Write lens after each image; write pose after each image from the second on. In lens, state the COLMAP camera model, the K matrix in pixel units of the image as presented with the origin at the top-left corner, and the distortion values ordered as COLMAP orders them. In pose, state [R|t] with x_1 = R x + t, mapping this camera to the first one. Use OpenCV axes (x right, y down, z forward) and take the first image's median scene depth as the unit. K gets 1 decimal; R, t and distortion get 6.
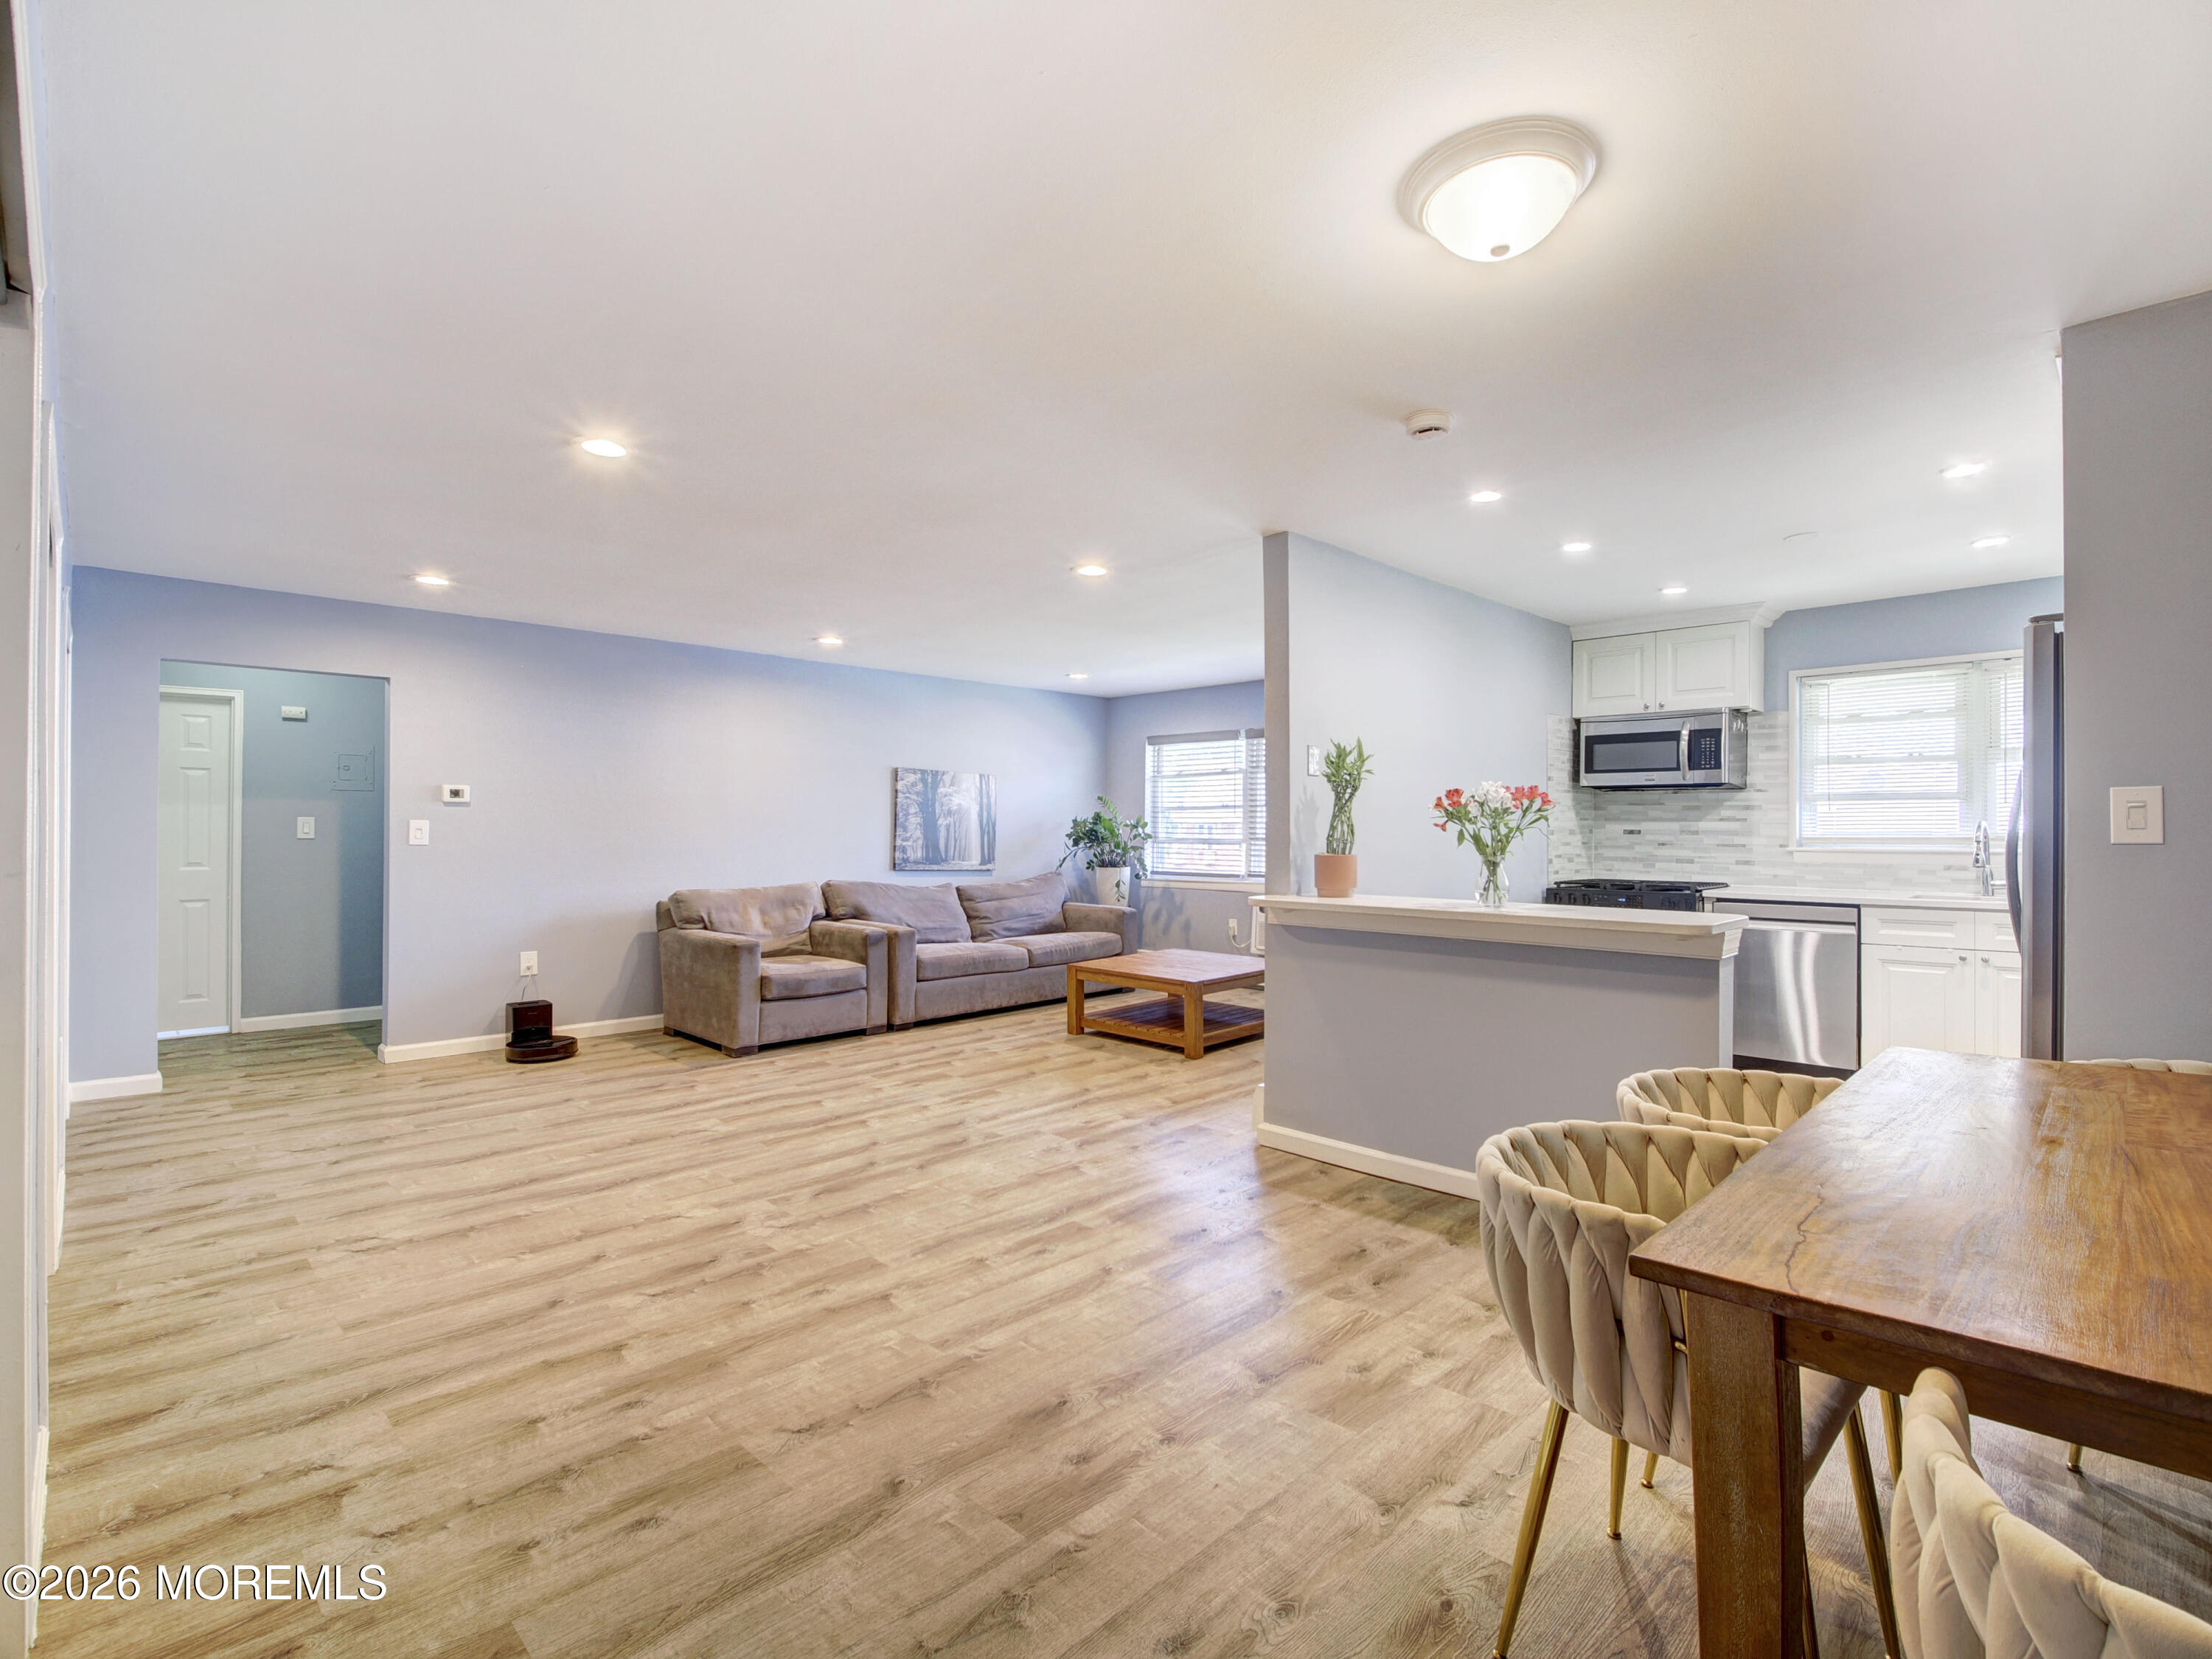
lens RADIAL K [[1017.7, 0, 1106.0], [0, 1017.7, 829.5], [0, 0, 1]] dist [-0.020646, 0.000437]
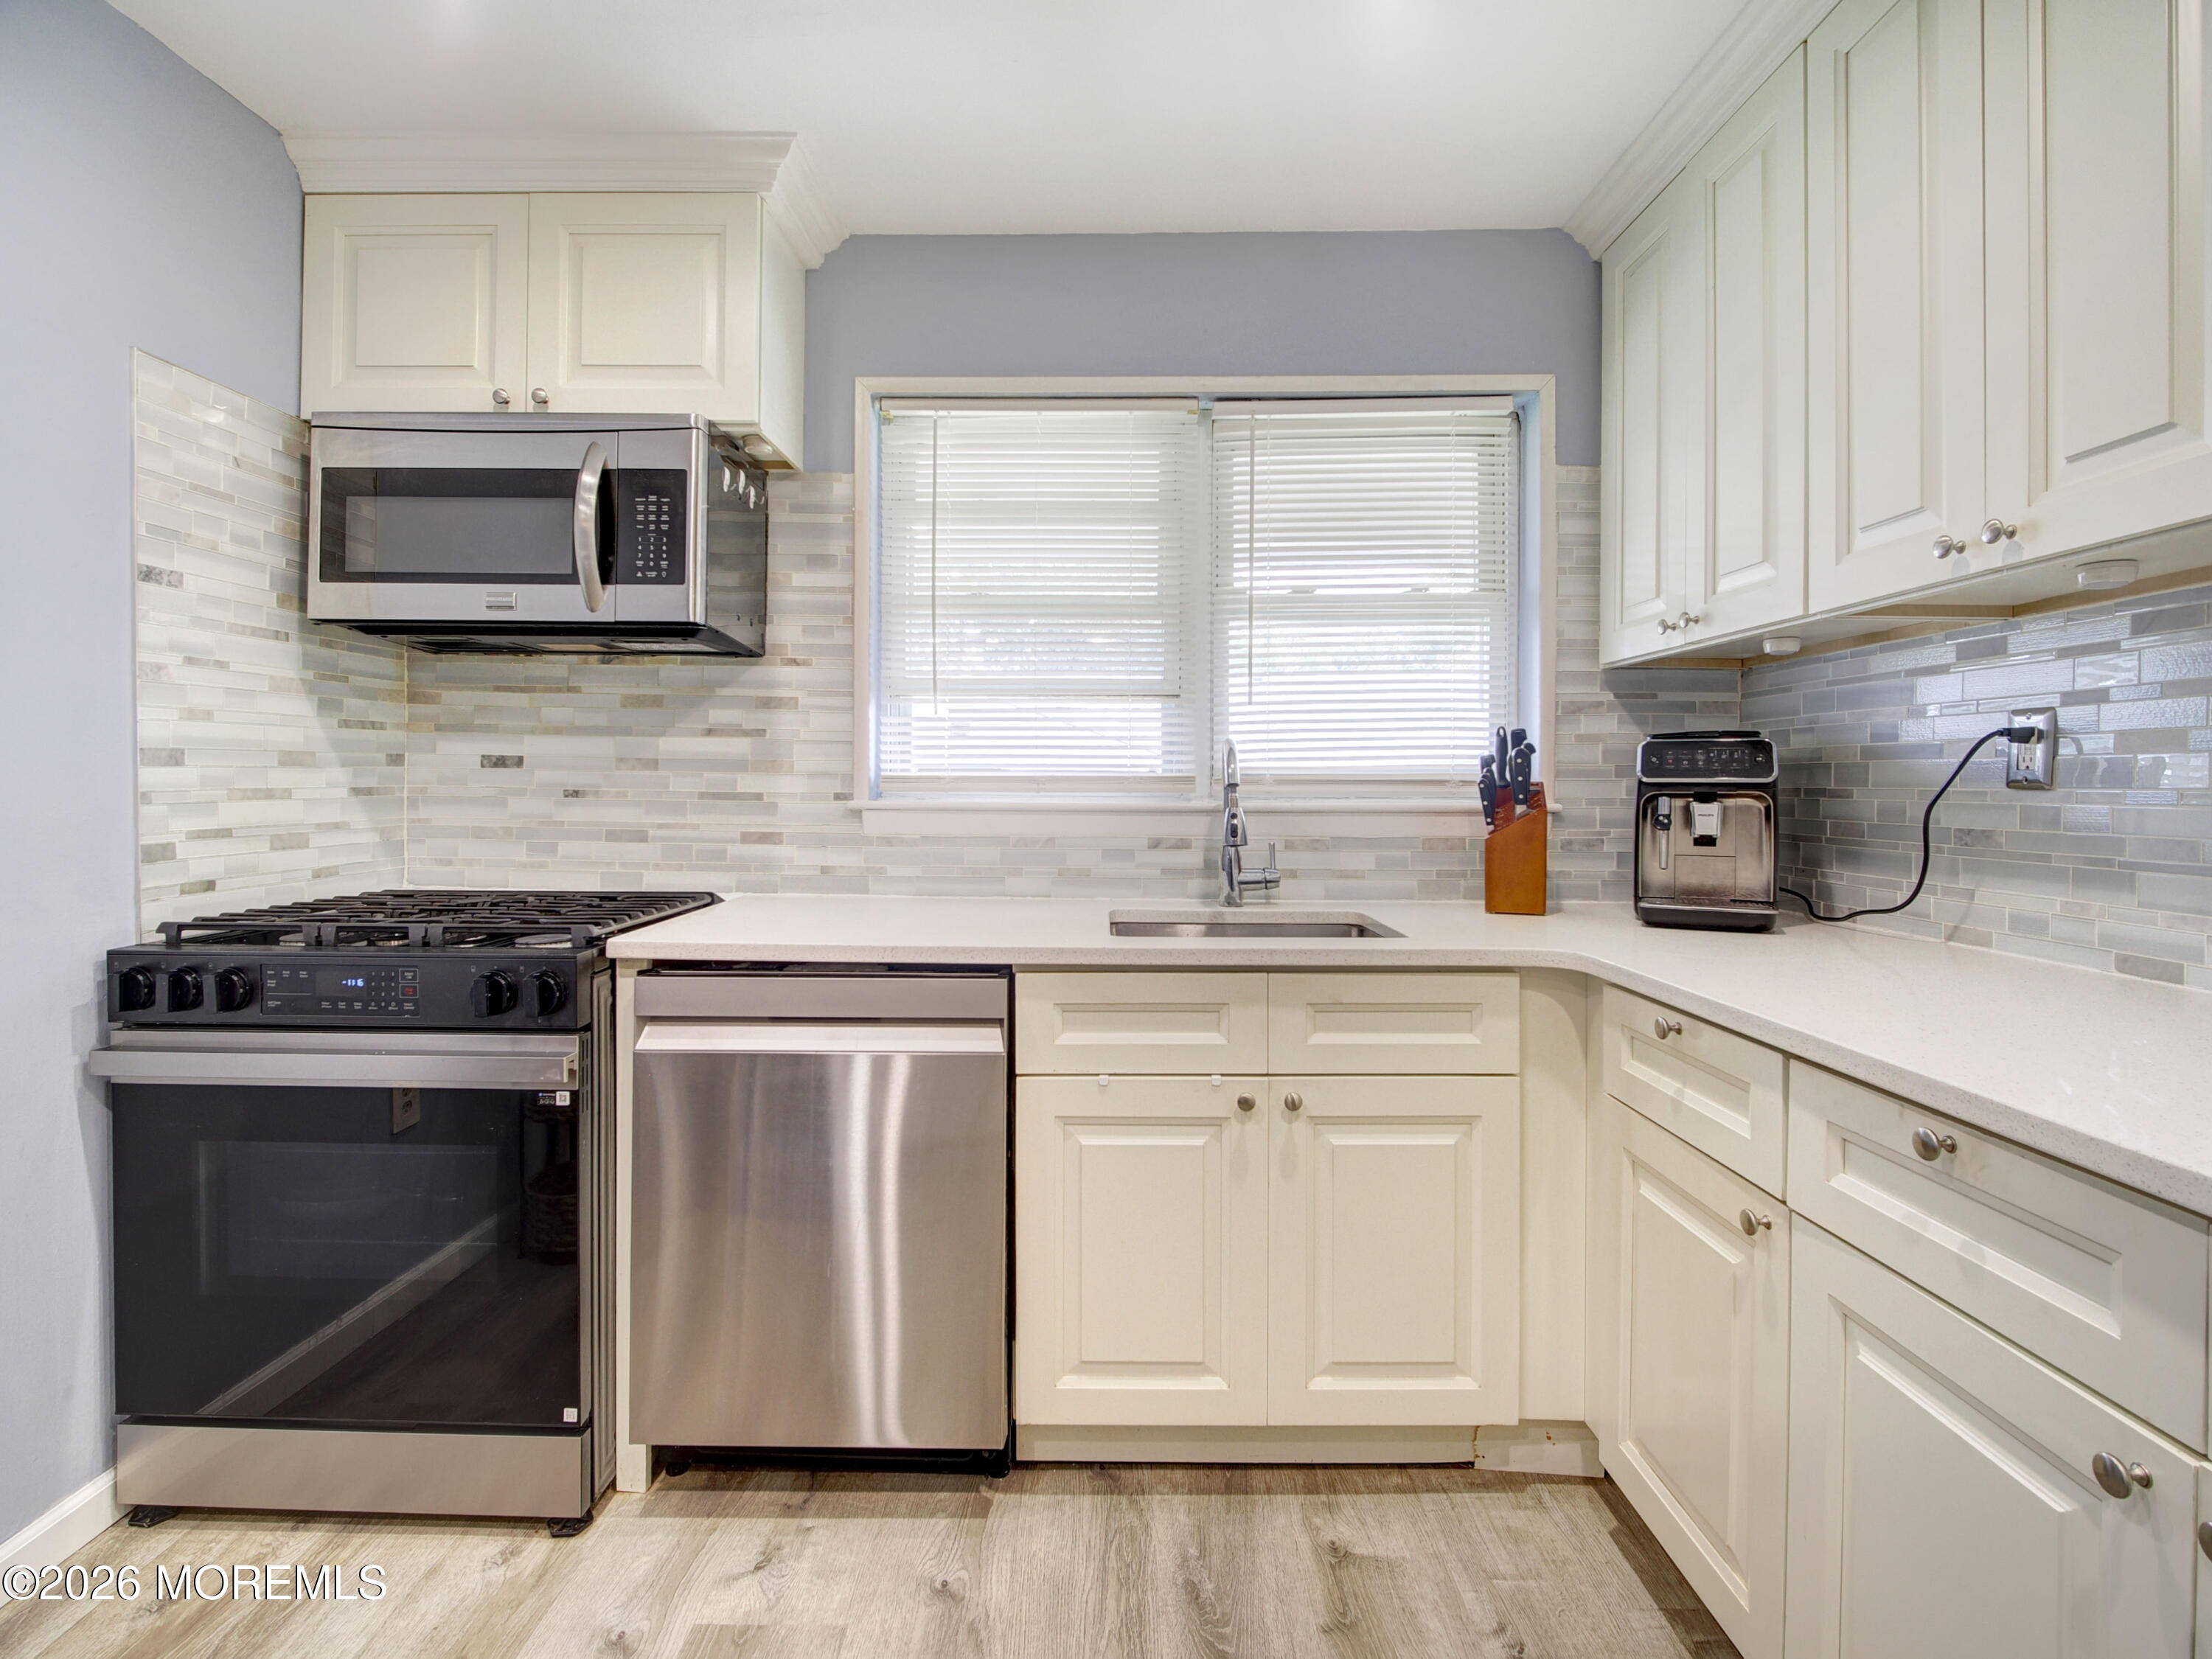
lens RADIAL K [[1076.5, 0, 1106.9], [0, 1076.5, 791.9], [0, 0, 1]] dist [-0.007311, -0.000591]
pose [[0.703160, -0.005833, 0.711008, 0.471437], [-0.005870, 0.999885, 0.014008, 0.008208], [-0.711008, -0.014024, 0.703044, 0.664514]]
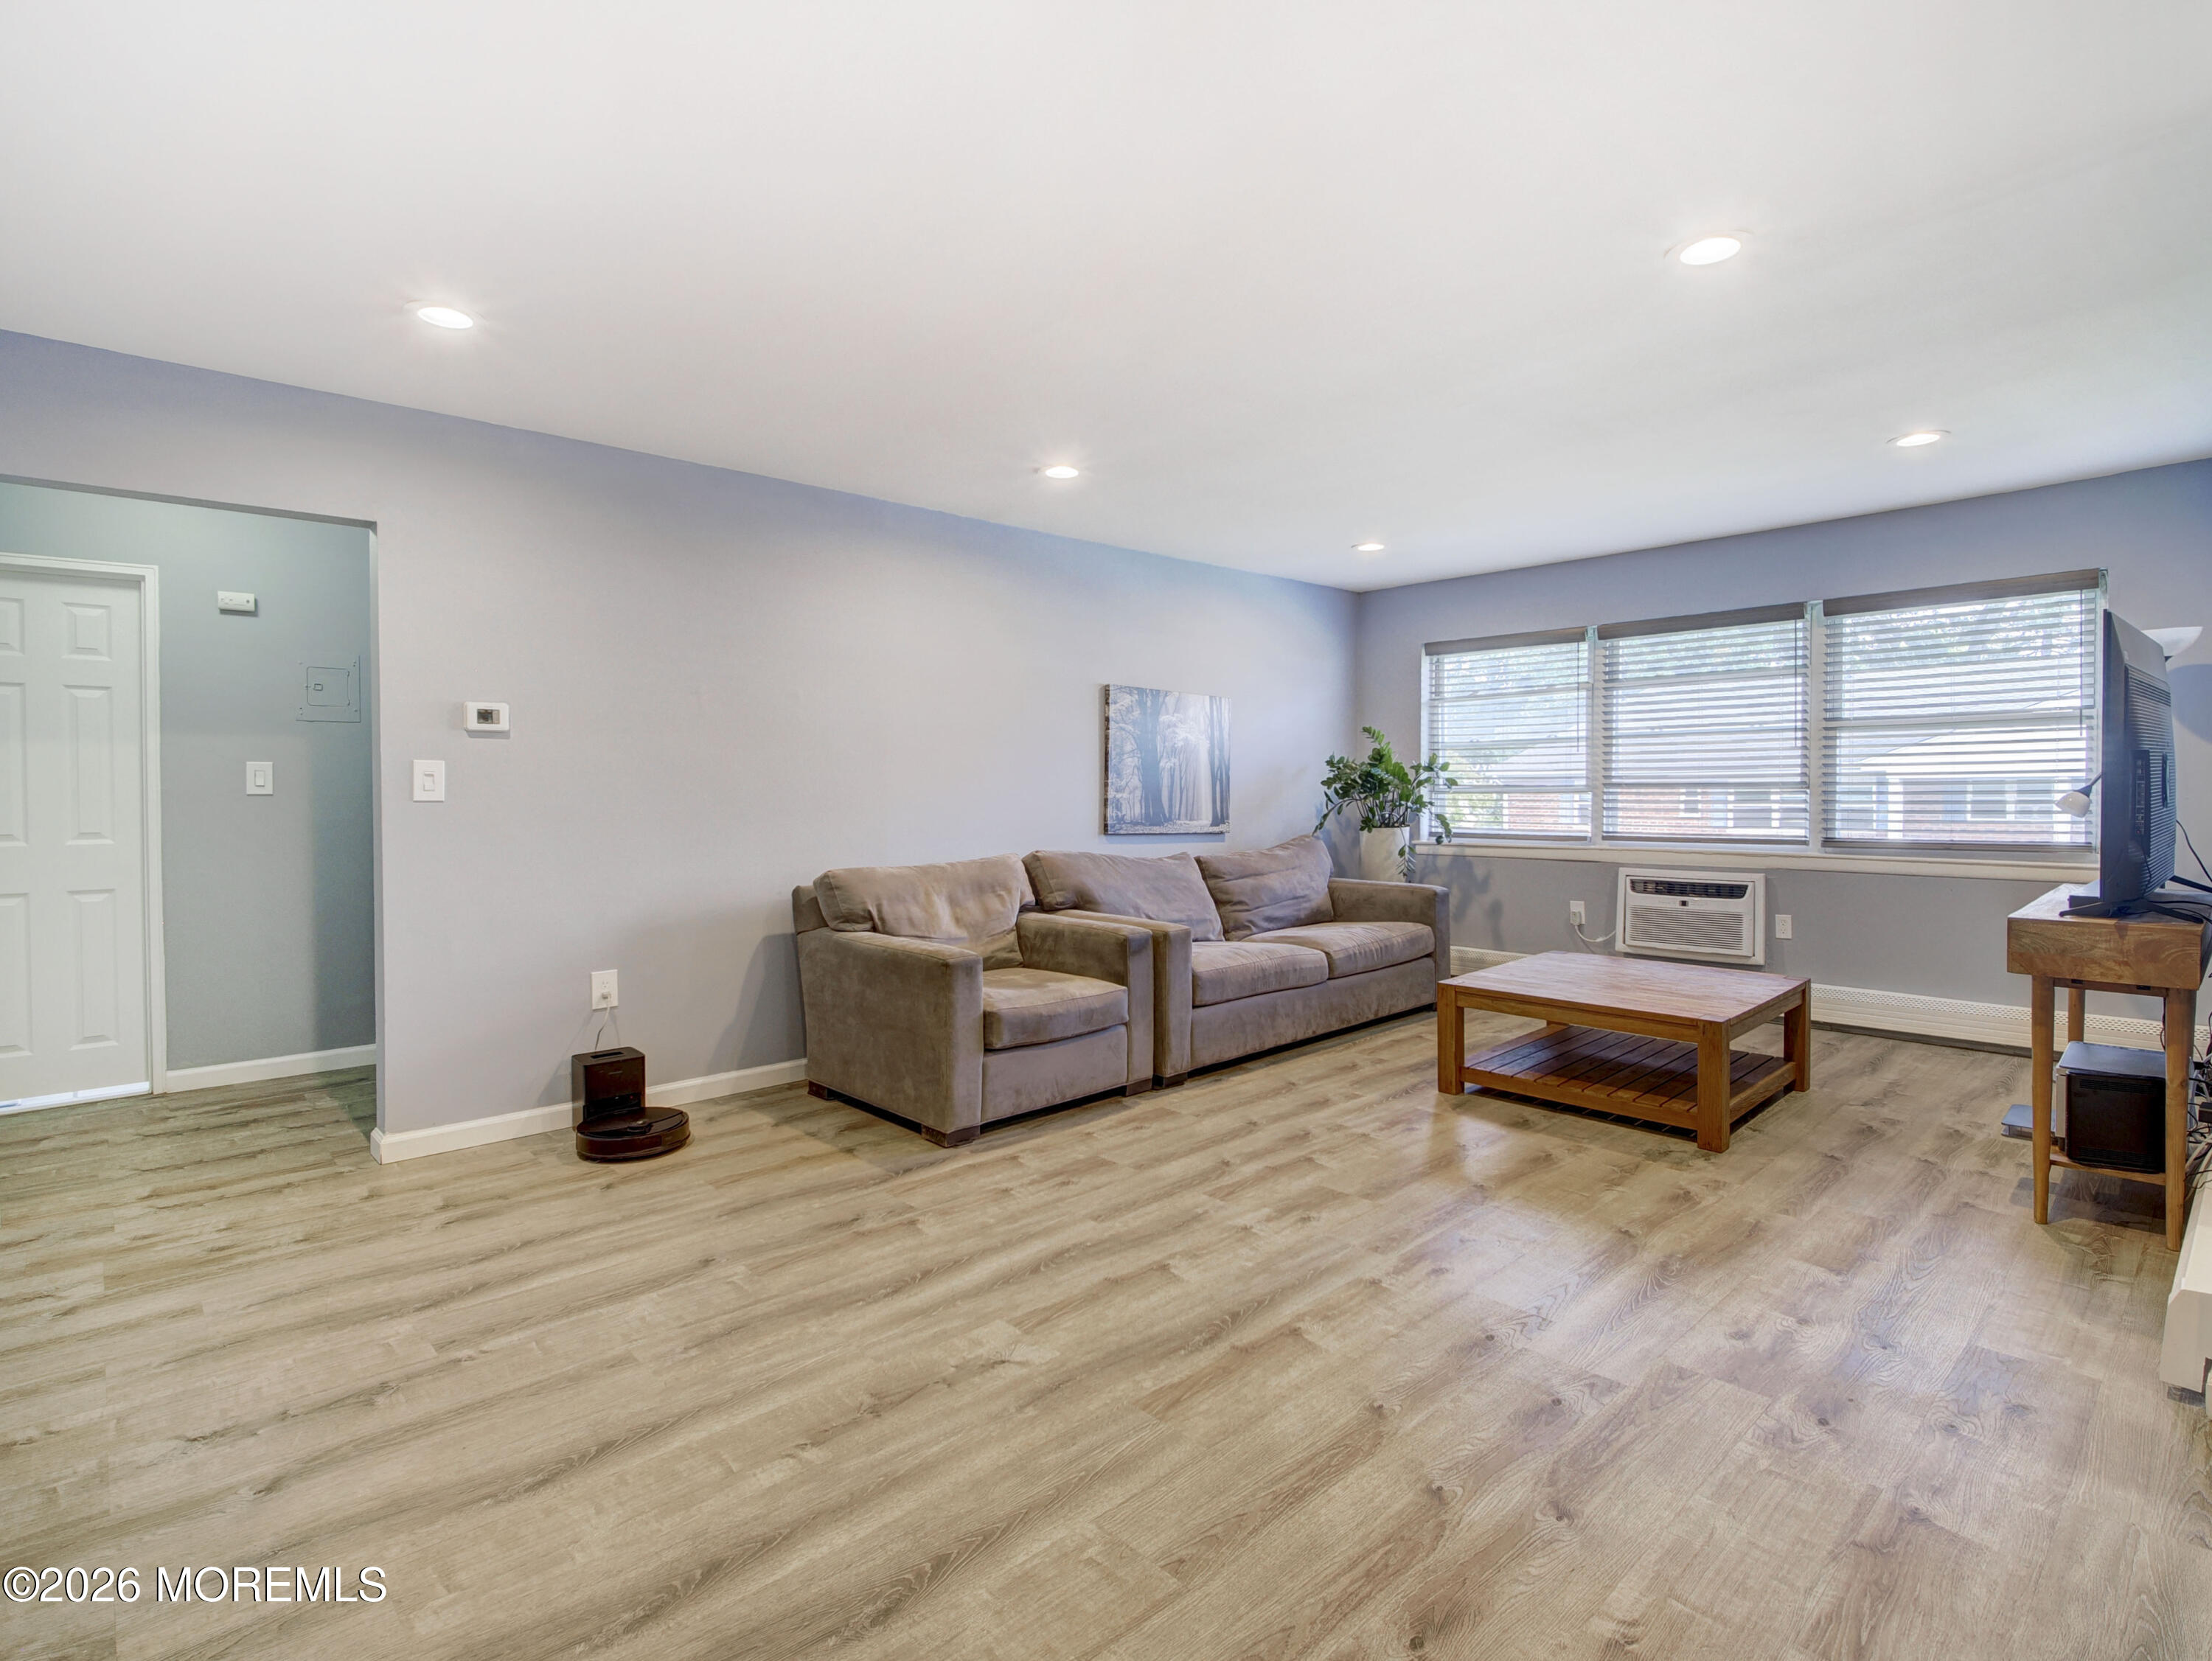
lens RADIAL K [[1096.8, 0, 1099.3], [0, 1096.8, 807.1], [0, 0, 1]] dist [-0.013415, -0.000604]
pose [[0.998973, -0.008074, -0.044579, -0.228705], [0.008978, 0.999757, 0.020112, 0.008518], [0.044406, -0.020491, 0.998803, 0.331536]]
